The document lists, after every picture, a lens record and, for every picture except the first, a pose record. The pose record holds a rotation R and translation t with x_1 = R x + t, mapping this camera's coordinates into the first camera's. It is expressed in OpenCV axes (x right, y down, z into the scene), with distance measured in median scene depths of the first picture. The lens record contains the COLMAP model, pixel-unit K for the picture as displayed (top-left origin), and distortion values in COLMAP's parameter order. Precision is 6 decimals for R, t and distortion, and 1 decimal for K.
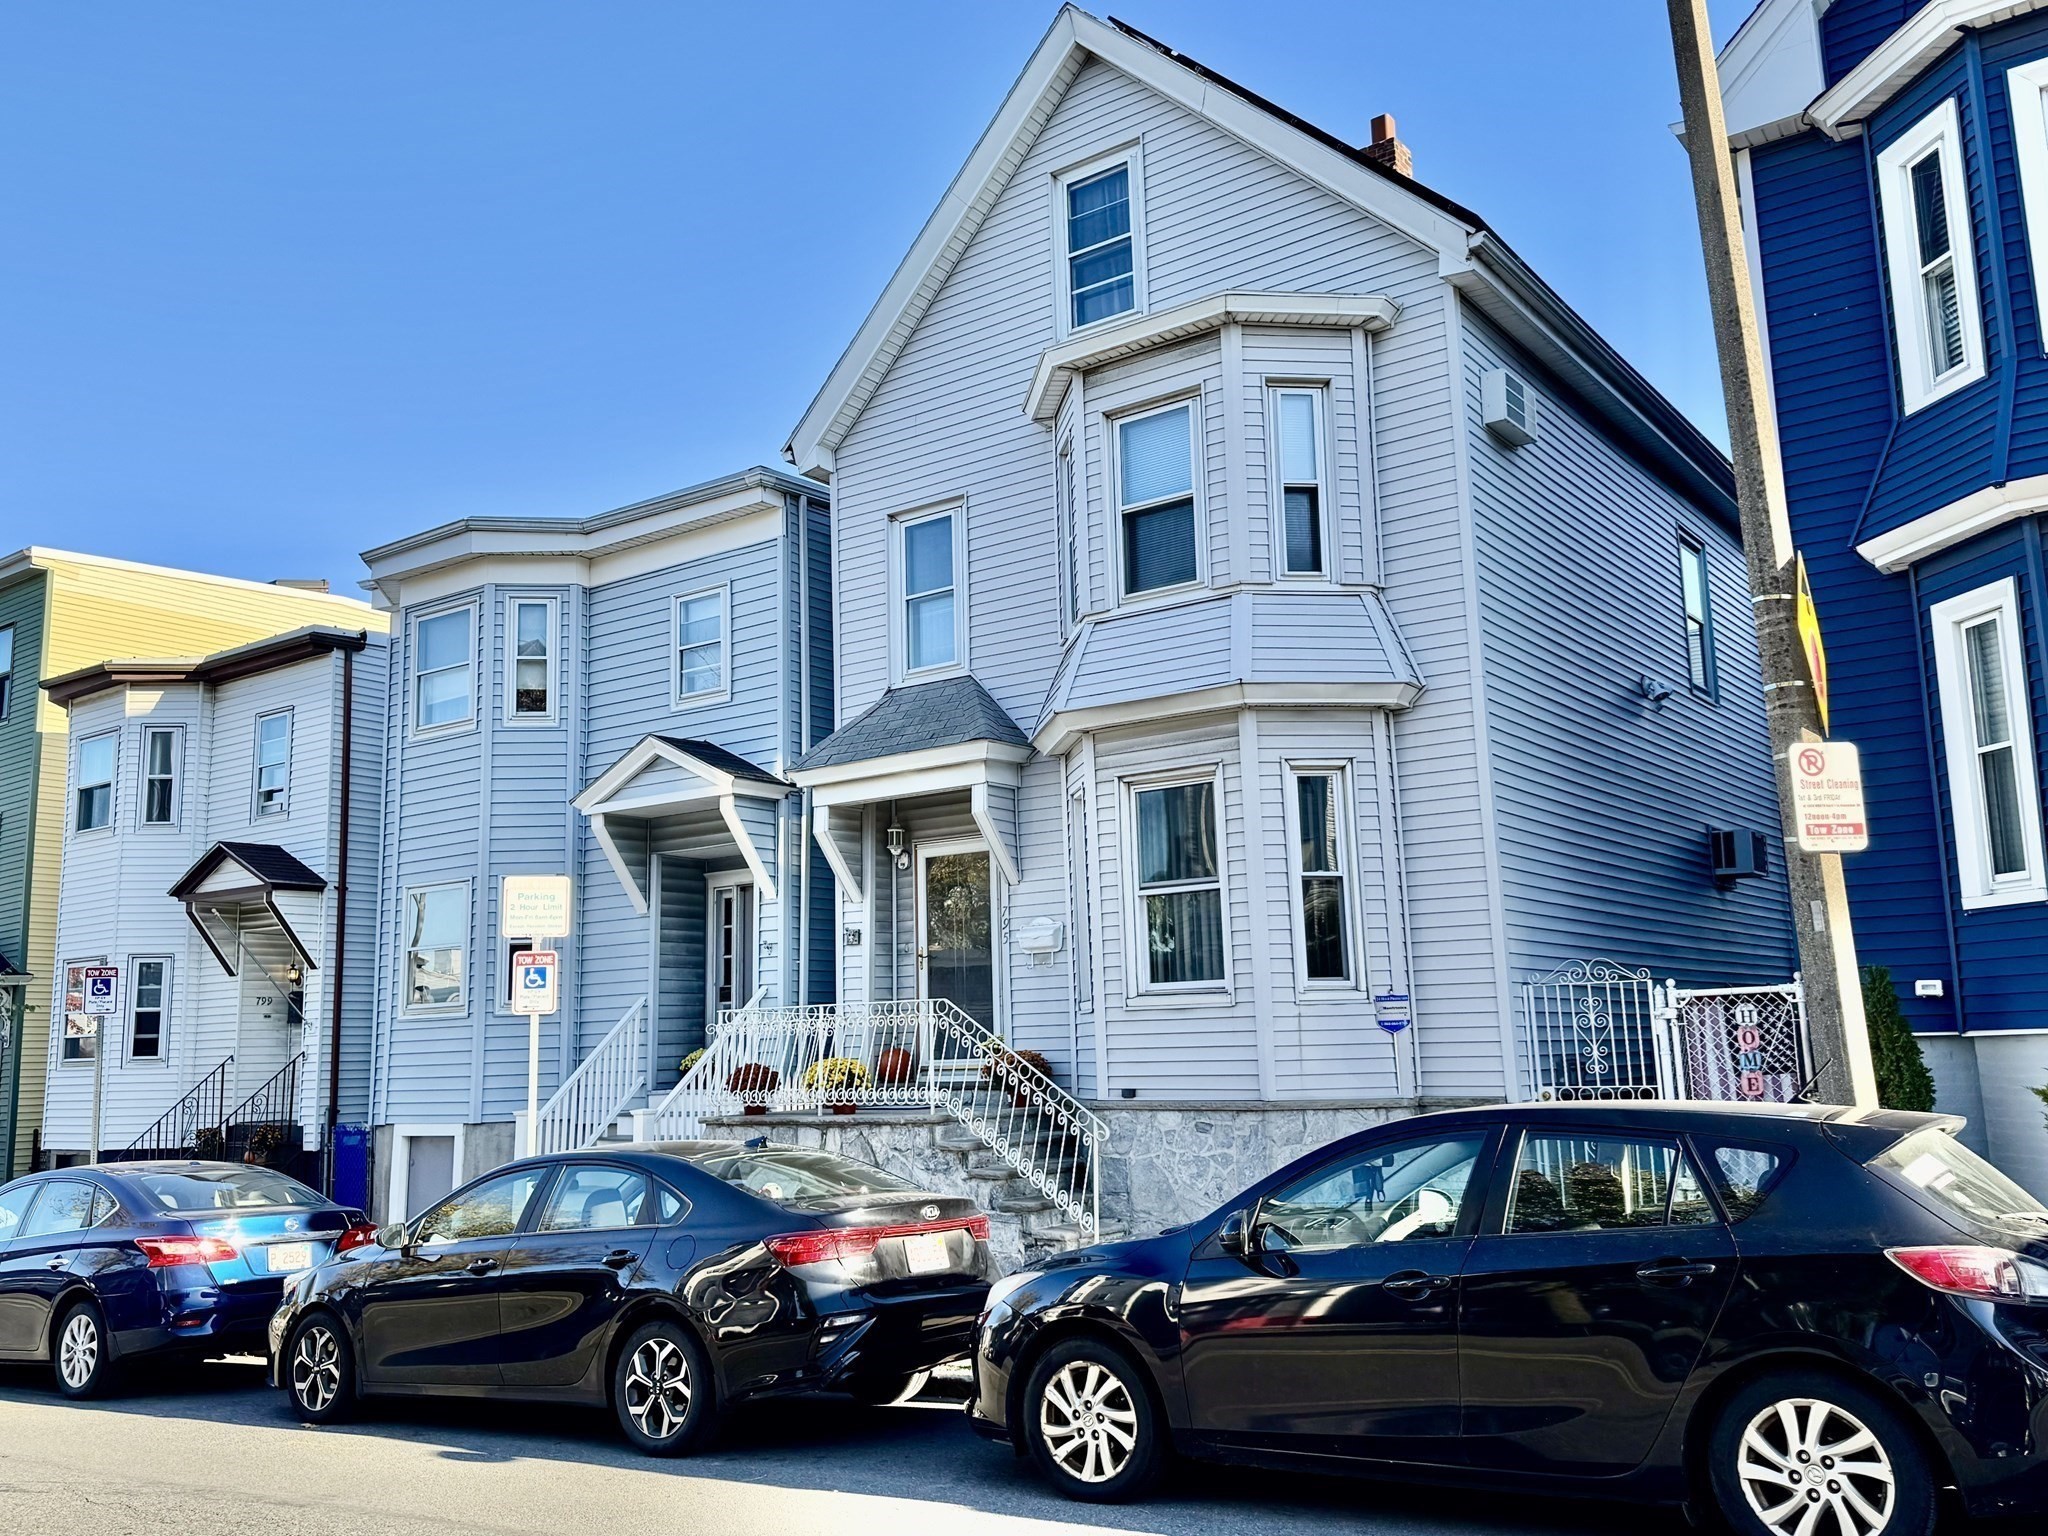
lens RADIAL K [[1715.0, 0, 1034.8], [0, 1715.0, 774.6], [0, 0, 1]] dist [0.125259, -0.197981]
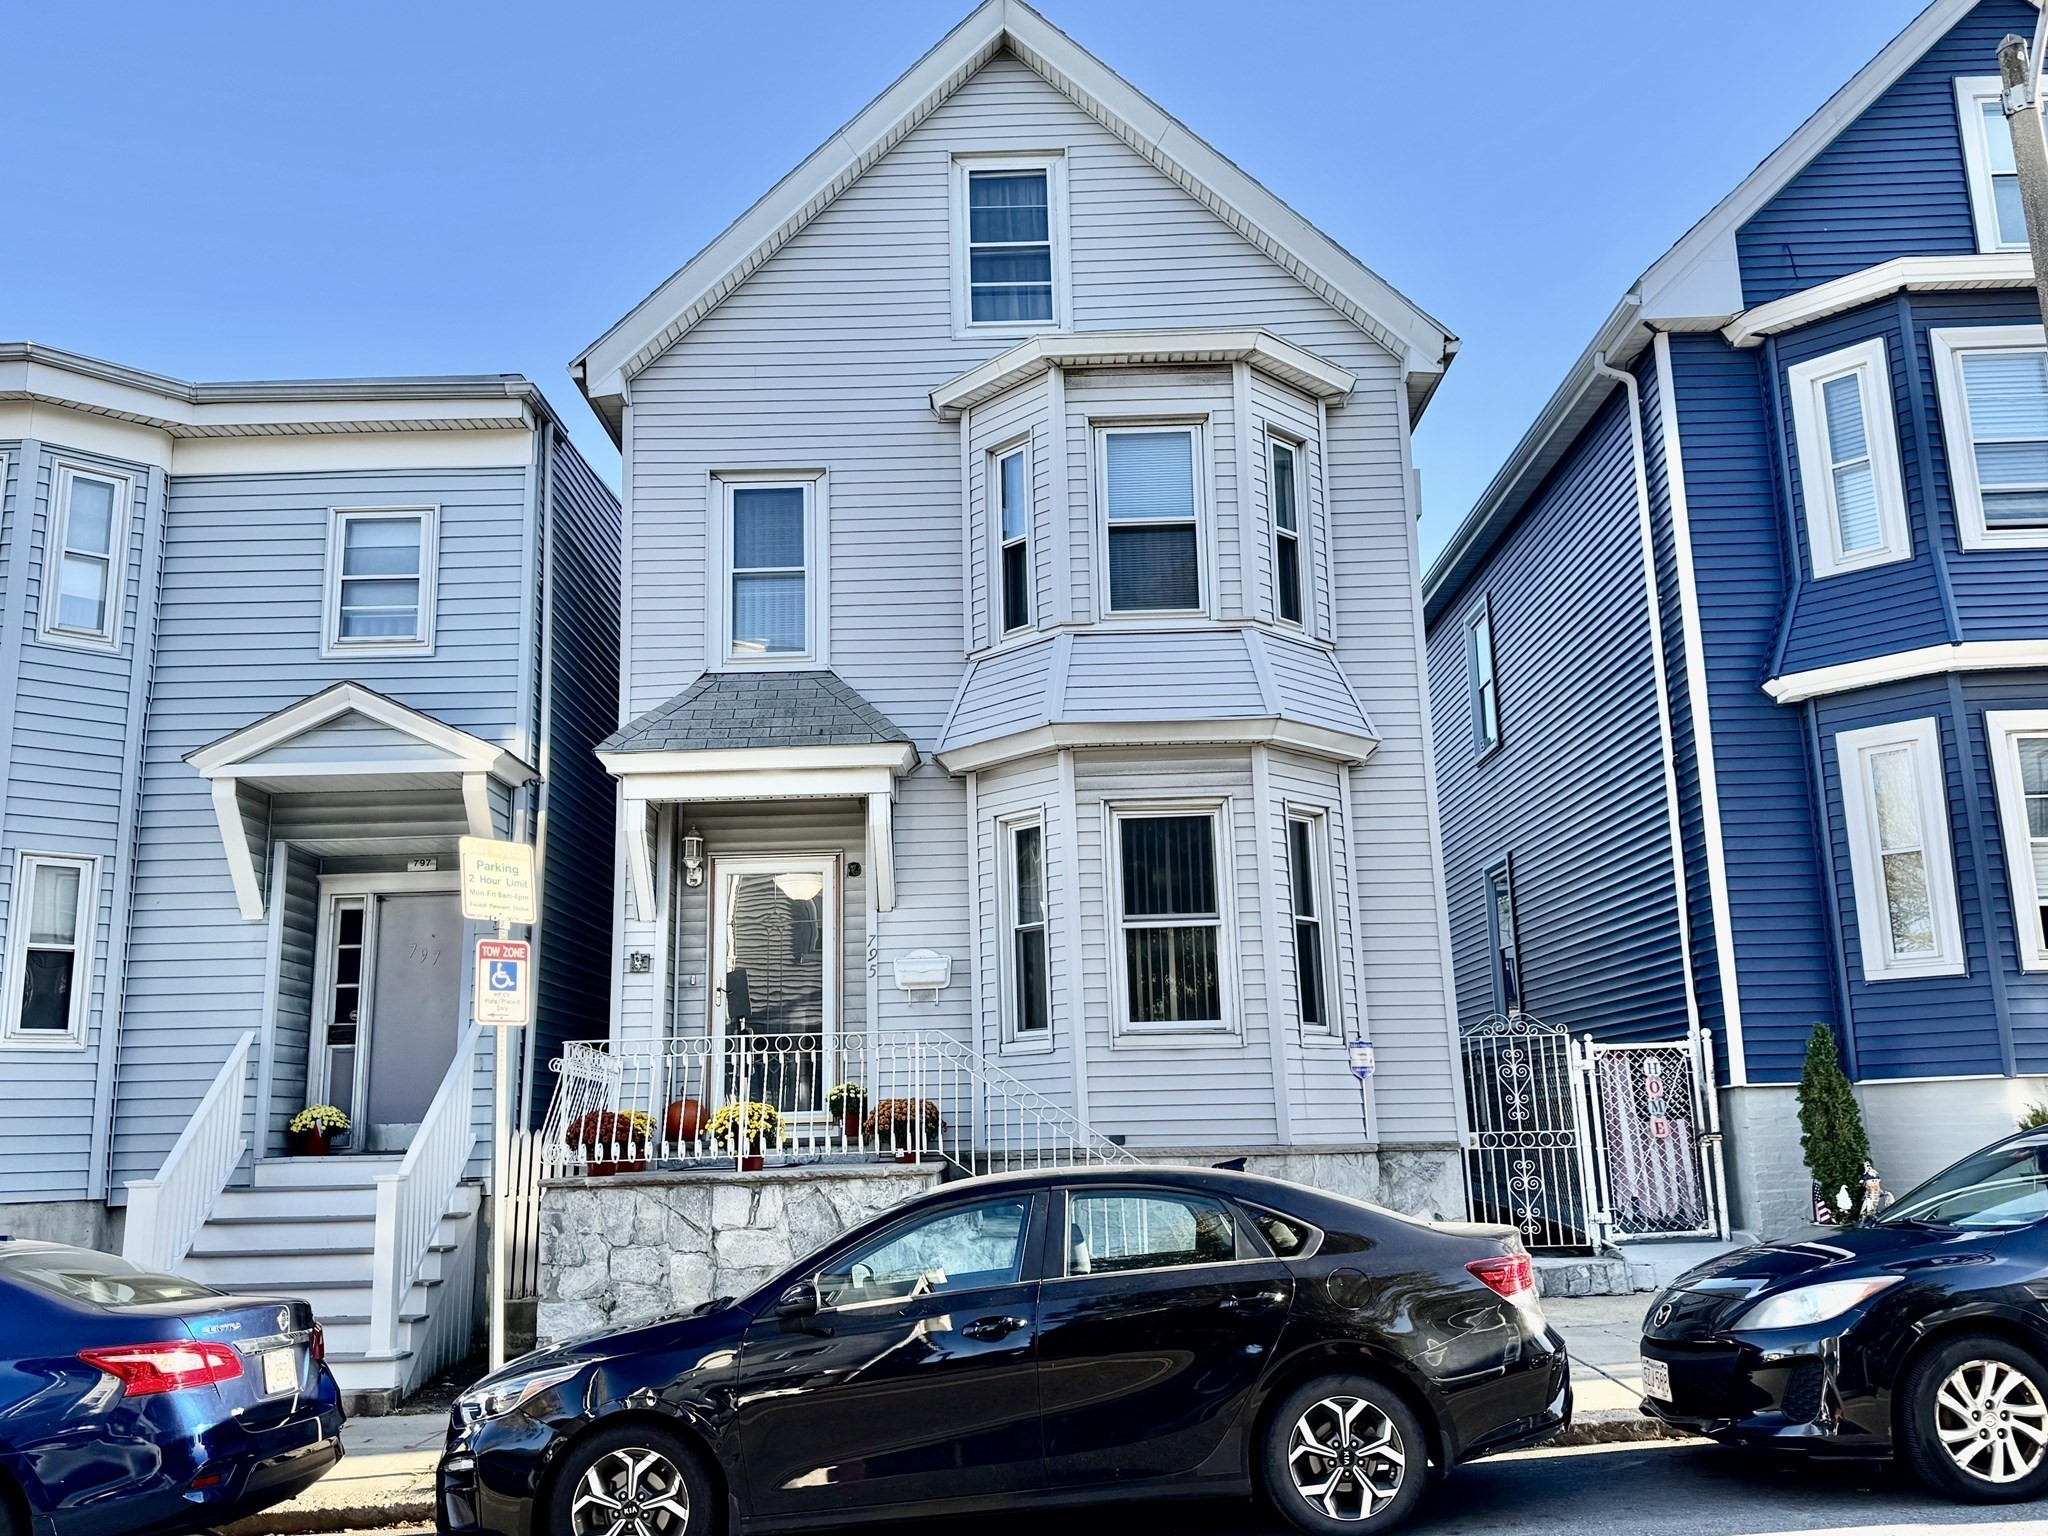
lens RADIAL K [[1715.0, 0, 1034.8], [0, 1715.0, 774.6], [0, 0, 1]] dist [0.125259, -0.197981]
pose [[0.813193, 0.125899, 0.568213, -0.524164], [-0.088858, 0.991733, -0.092569, 0.078887], [-0.575170, 0.024787, 0.817658, 0.260652]]
